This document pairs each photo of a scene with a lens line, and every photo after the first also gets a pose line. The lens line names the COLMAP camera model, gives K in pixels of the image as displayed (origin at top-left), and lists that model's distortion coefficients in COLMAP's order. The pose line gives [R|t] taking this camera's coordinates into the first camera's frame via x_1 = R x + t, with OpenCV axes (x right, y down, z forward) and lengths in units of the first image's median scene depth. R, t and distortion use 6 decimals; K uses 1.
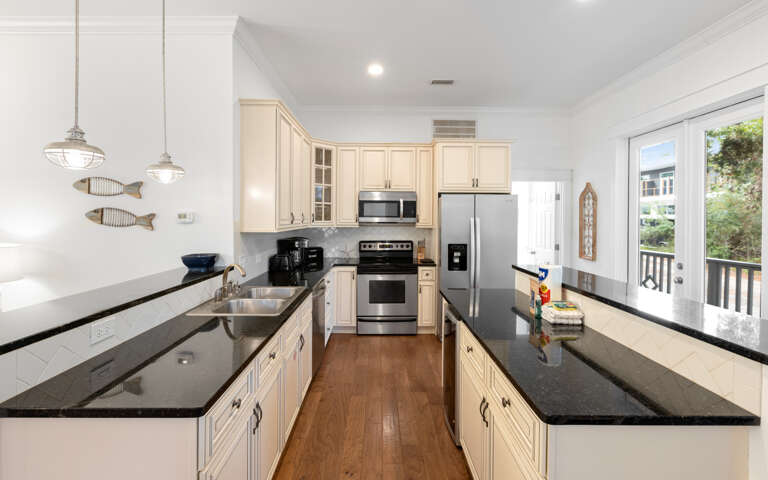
lens RADIAL K [[349.2, 0, 377.3], [0, 349.2, 219.6], [0, 0, 1]] dist [0.003065, 0.000649]
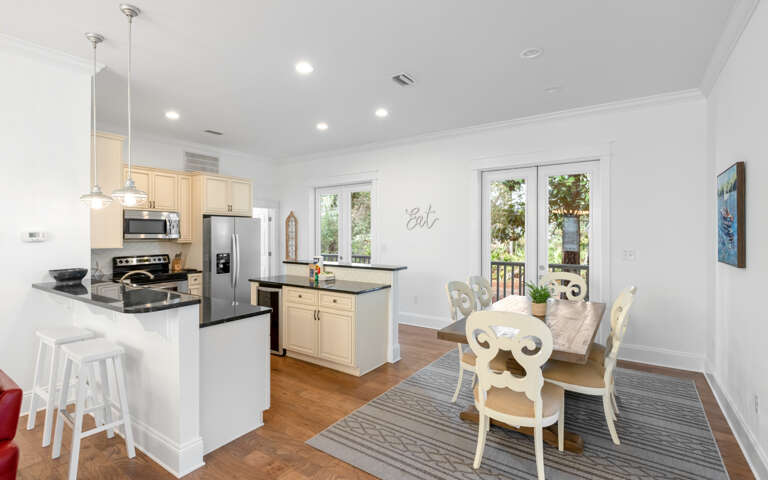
lens RADIAL K [[365.2, 0, 384.6], [0, 365.2, 231.9], [0, 0, 1]] dist [-0.000173, 0.000071]
pose [[0.564463, -0.002279, 0.825455, -0.550395], [0.007416, 0.999970, -0.002311, -0.005273], [-0.825425, 0.007426, 0.564463, -0.295273]]
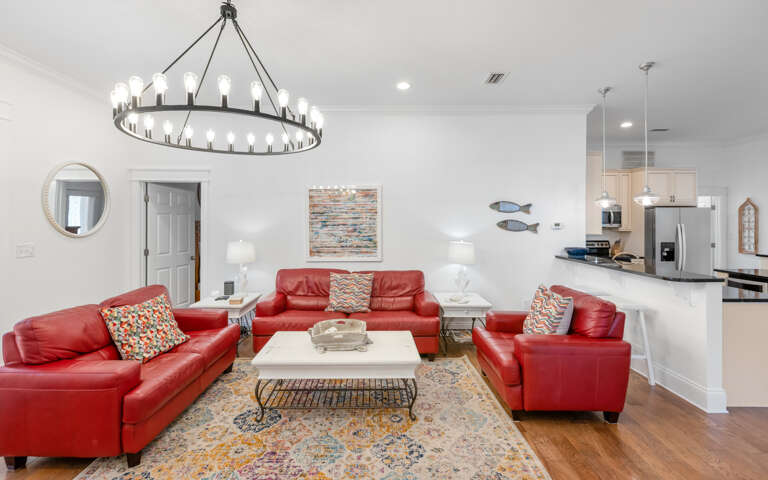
lens RADIAL K [[349.2, 0, 377.3], [0, 349.2, 219.6], [0, 0, 1]] dist [0.003065, 0.000649]
pose [[0.999931, -0.004042, -0.011069, -0.885835], [0.003961, 0.999965, -0.007377, -0.016255], [0.011099, 0.007332, 0.999912, -0.417736]]
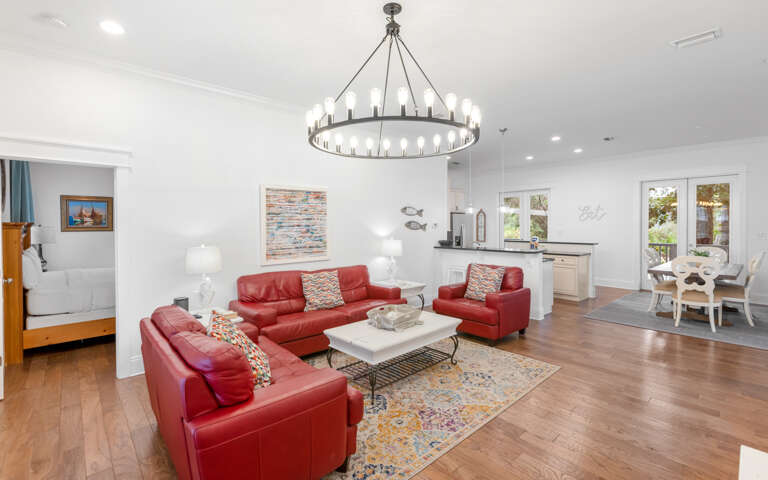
lens RADIAL K [[347.9, 0, 382.0], [0, 347.9, 227.2], [0, 0, 1]] dist [-0.000190, -0.000164]
pose [[0.747620, -0.014444, 0.663970, -1.509641], [0.011588, 0.999895, 0.008704, -0.010865], [-0.664026, 0.001186, 0.747709, -0.315650]]
